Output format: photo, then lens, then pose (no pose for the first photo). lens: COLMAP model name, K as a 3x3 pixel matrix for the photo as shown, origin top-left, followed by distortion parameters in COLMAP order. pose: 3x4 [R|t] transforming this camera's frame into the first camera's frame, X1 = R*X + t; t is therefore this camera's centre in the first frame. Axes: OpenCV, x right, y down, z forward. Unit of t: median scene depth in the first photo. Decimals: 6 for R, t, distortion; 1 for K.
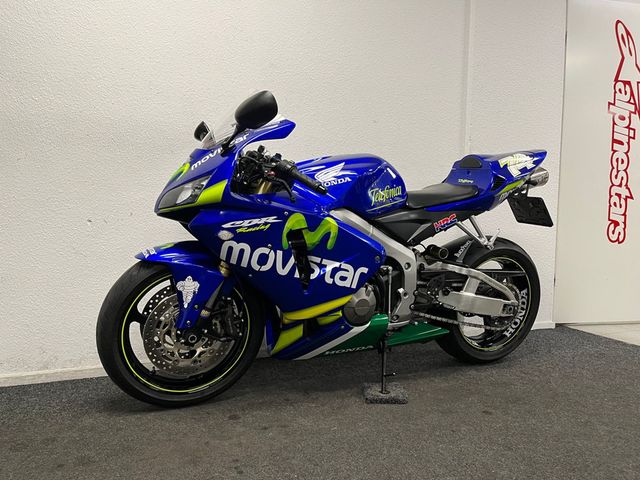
lens RADIAL K [[479.3, 0, 320.0], [0, 479.3, 240.0], [0, 0, 1]] dist [0.026729, -0.001561]
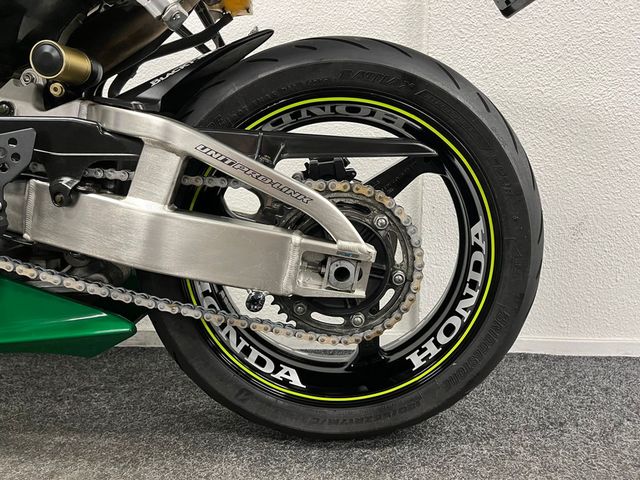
lens RADIAL K [[479.3, 0, 320.0], [0, 479.3, 240.0], [0, 0, 1]] dist [0.026729, -0.001561]
pose [[0.921690, 0.027221, -0.386972, 0.492344], [-0.016932, 0.999407, 0.029973, 0.117302], [0.387558, -0.021074, 0.921604, 0.748242]]
